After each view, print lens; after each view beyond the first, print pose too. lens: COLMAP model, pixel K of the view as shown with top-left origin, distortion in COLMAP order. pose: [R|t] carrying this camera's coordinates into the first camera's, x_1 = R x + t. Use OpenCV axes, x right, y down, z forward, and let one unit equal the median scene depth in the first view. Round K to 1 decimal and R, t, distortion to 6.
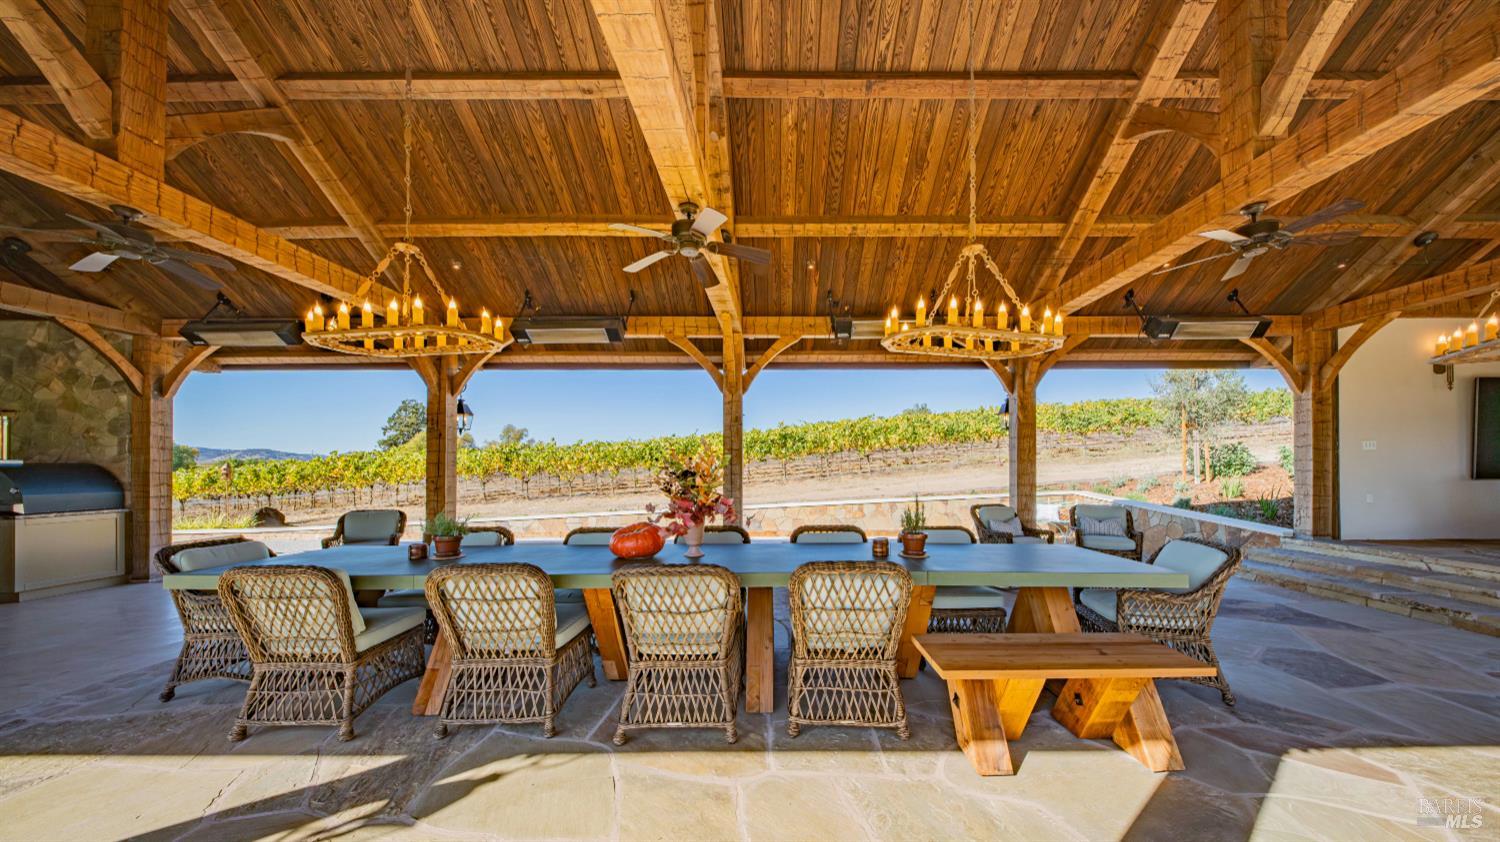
lens RADIAL K [[569.3, 0, 777.2], [0, 569.3, 453.0], [0, 0, 1]] dist [0.001449, 0.000107]
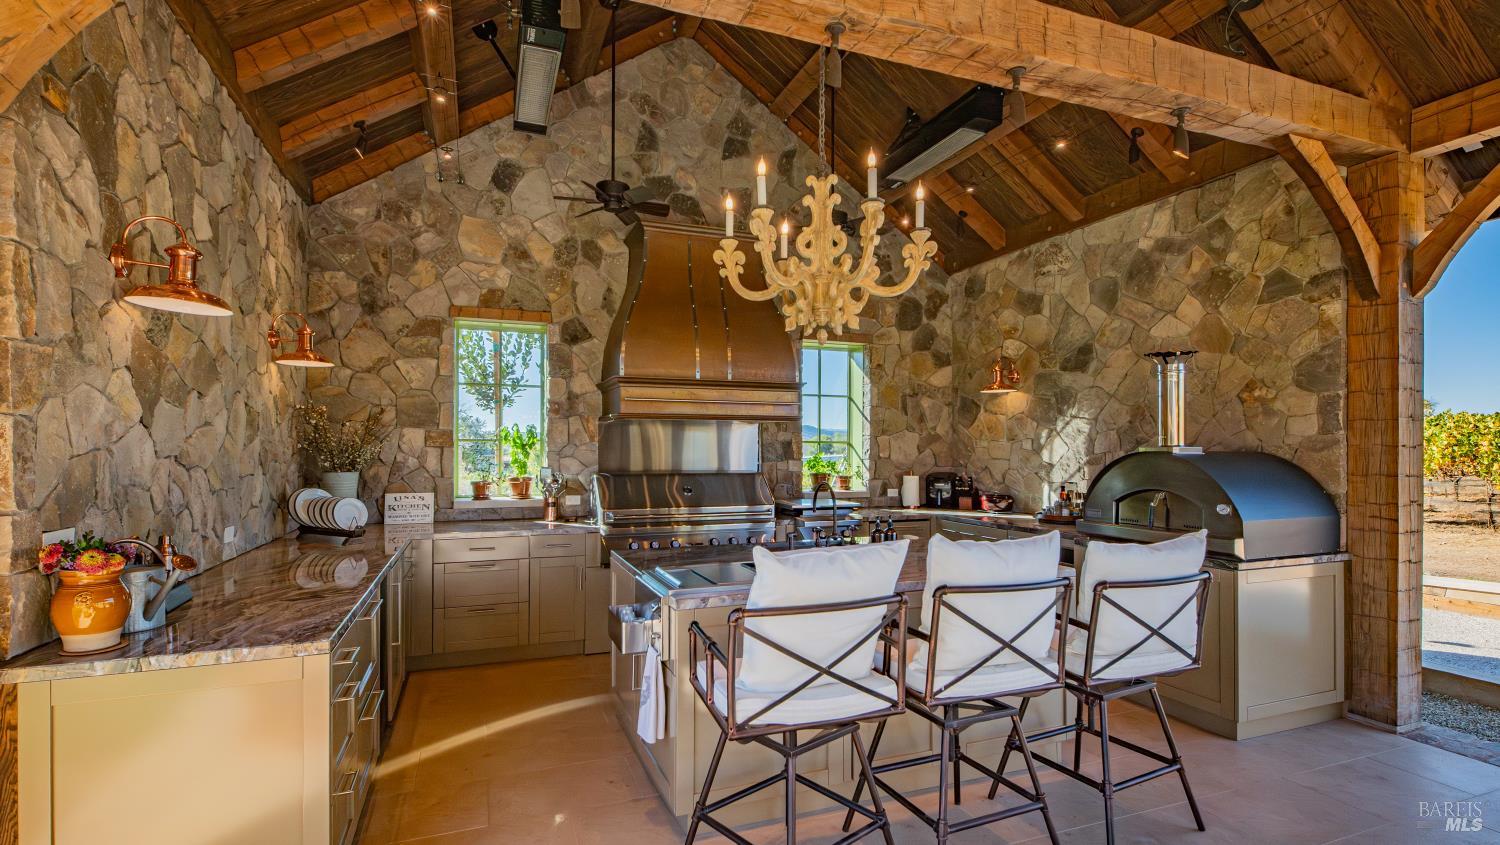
lens RADIAL K [[677.5, 0, 750.1], [0, 677.5, 437.3], [0, 0, 1]] dist [0.001452, -0.000477]
pose [[0.369418, -0.008642, -0.929223, -0.816910], [0.001803, 0.999962, -0.008583, 0.010075], [0.929262, 0.001495, 0.369419, 0.370758]]
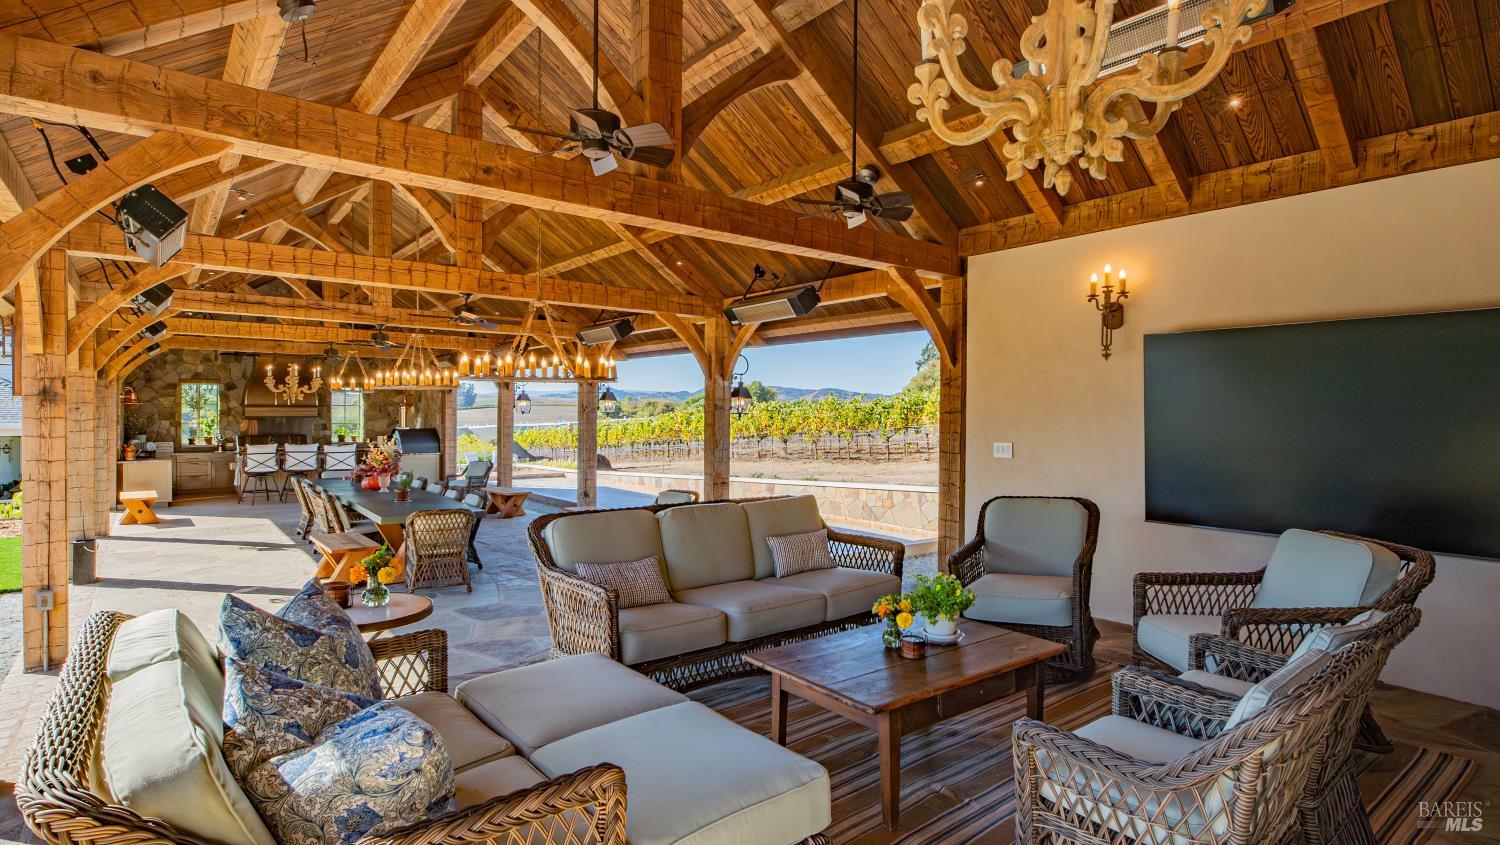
lens RADIAL K [[705.4, 0, 750.5], [0, 705.4, 416.4], [0, 0, 1]] dist [-0.000717, -0.000487]
pose [[0.646533, 0.010527, -0.762813, 1.291090], [-0.004349, 0.999939, 0.010113, -0.050057], [0.762874, -0.003221, 0.646540, 0.274601]]
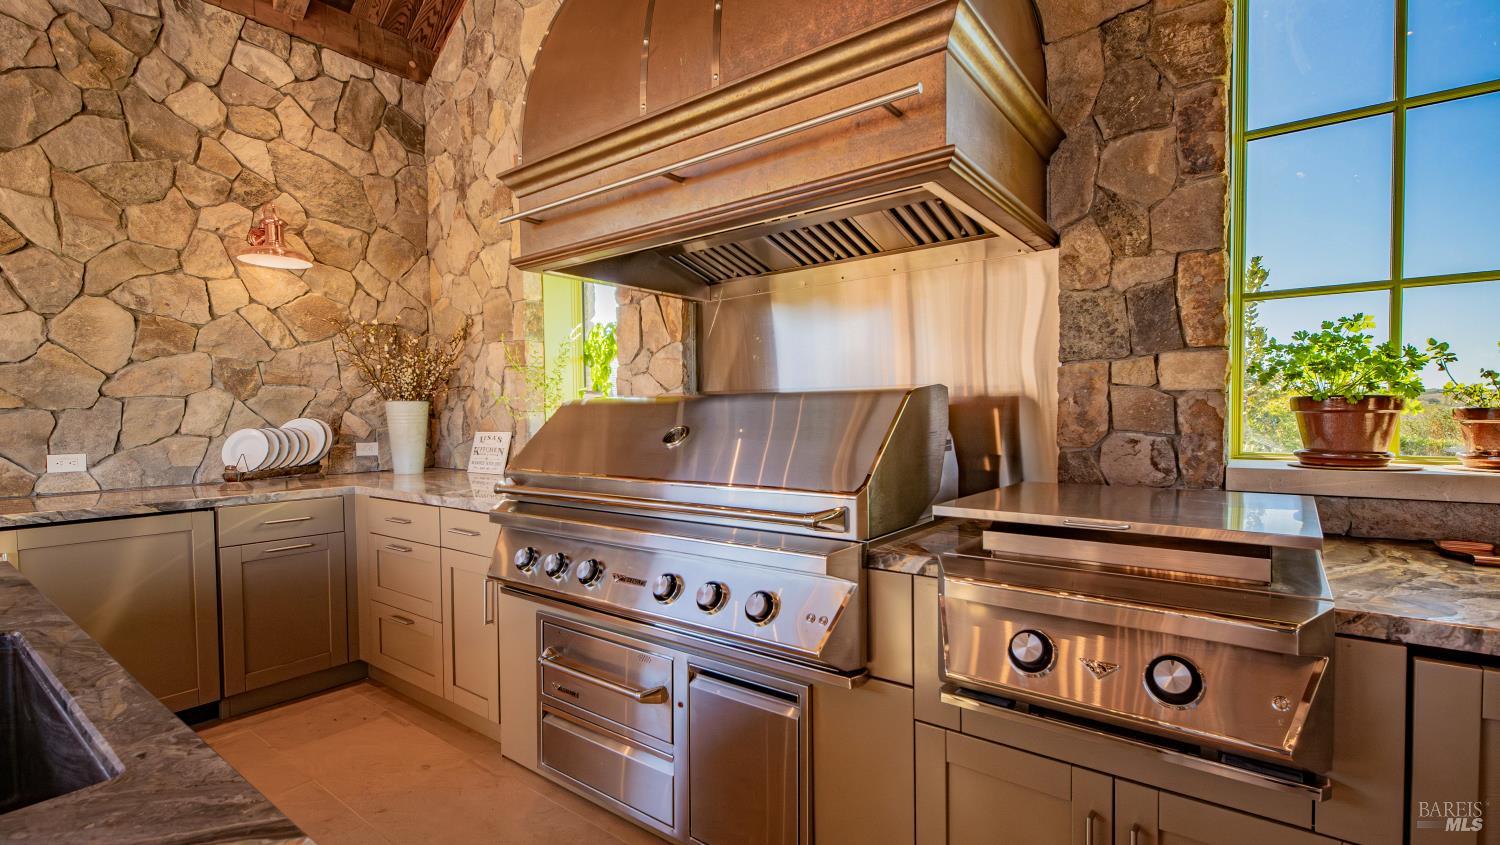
lens RADIAL K [[677.5, 0, 750.1], [0, 677.5, 437.3], [0, 0, 1]] dist [0.001452, -0.000477]
pose [[-0.608079, 0.035100, -0.793100, -1.321865], [0.017815, 0.999374, 0.030571, 0.054032], [0.793677, 0.004460, -0.608323, 0.778341]]
